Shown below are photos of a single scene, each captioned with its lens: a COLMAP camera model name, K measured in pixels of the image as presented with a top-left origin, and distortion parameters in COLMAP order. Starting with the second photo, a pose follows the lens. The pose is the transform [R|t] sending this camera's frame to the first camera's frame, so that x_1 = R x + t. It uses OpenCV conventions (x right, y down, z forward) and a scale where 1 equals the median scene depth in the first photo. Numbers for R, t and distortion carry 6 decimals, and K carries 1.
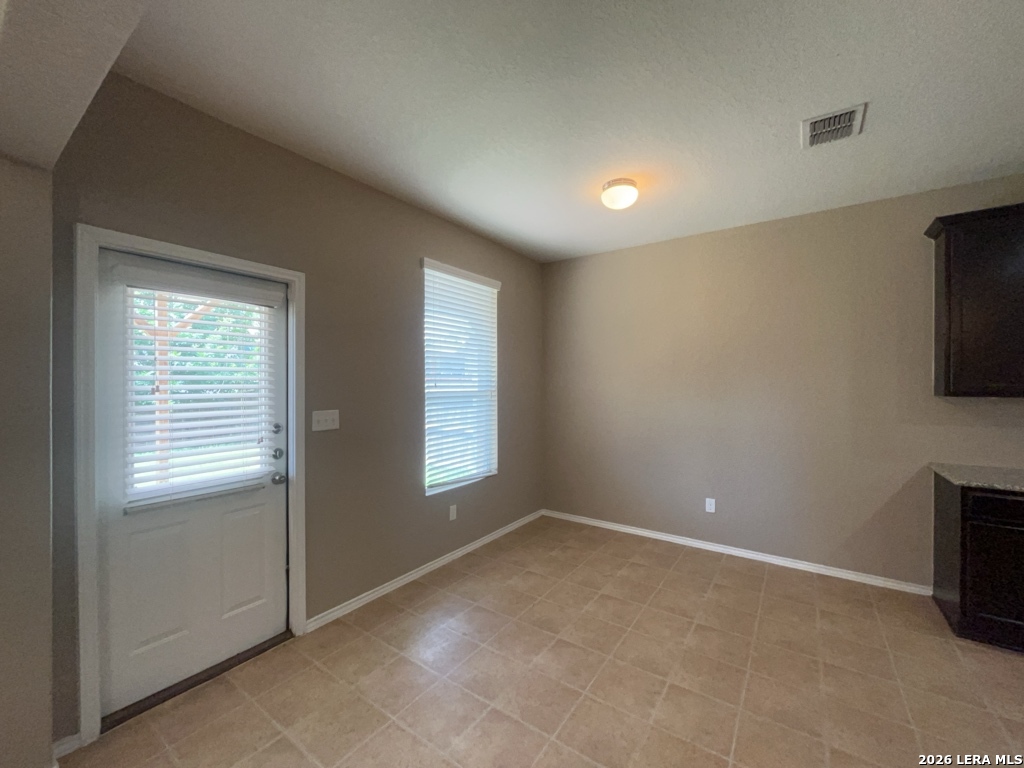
lens RADIAL K [[414.9, 0, 514.1], [0, 414.9, 385.4], [0, 0, 1]] dist [-0.001769, -0.000522]
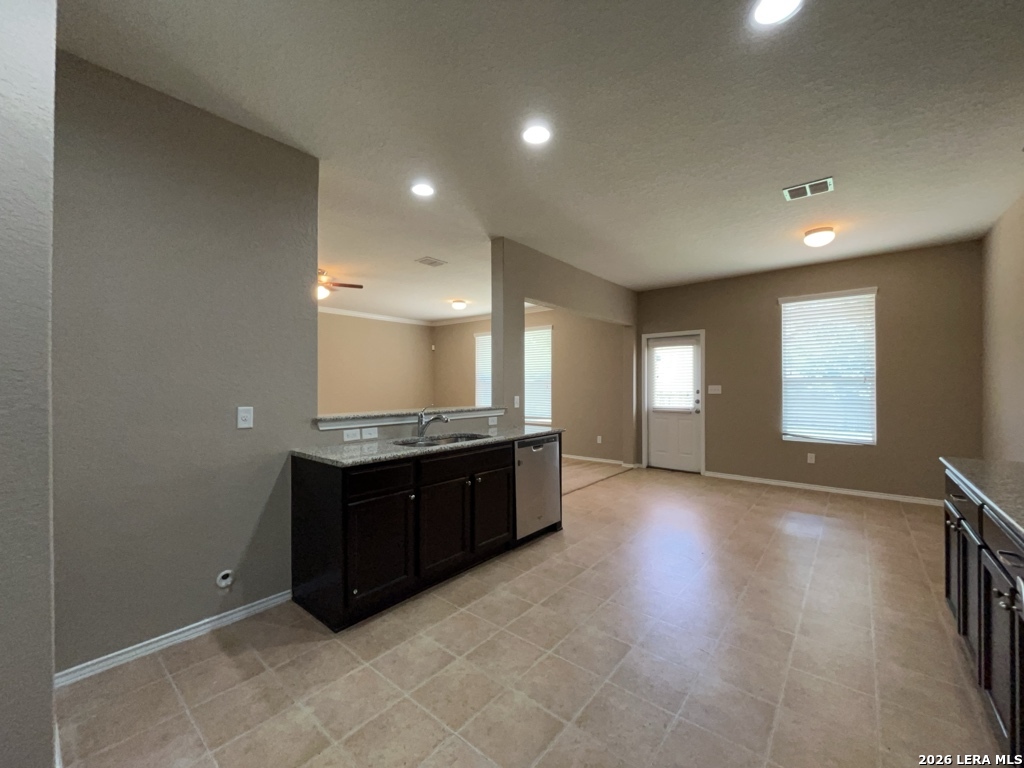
lens RADIAL K [[414.9, 0, 514.1], [0, 414.9, 385.4], [0, 0, 1]] dist [-0.001769, -0.000522]
pose [[-0.081220, 0.013083, -0.996610, 1.899611], [0.007176, 0.999896, 0.012542, 0.021511], [0.996670, -0.006133, -0.081305, 0.071673]]
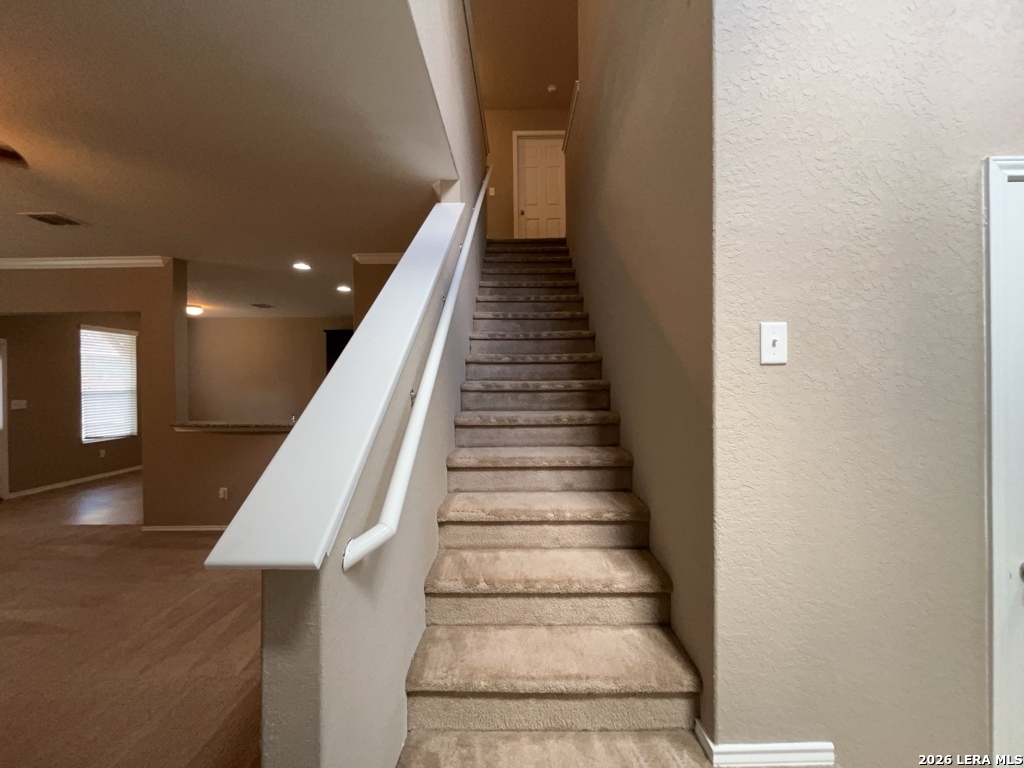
lens RADIAL K [[414.9, 0, 514.1], [0, 414.9, 385.4], [0, 0, 1]] dist [-0.001769, -0.000522]
pose [[0.822343, -0.008940, 0.568923, 0.448880], [0.008089, 0.999959, 0.004020, -0.004992], [-0.568935, 0.001296, 0.822381, -2.245366]]
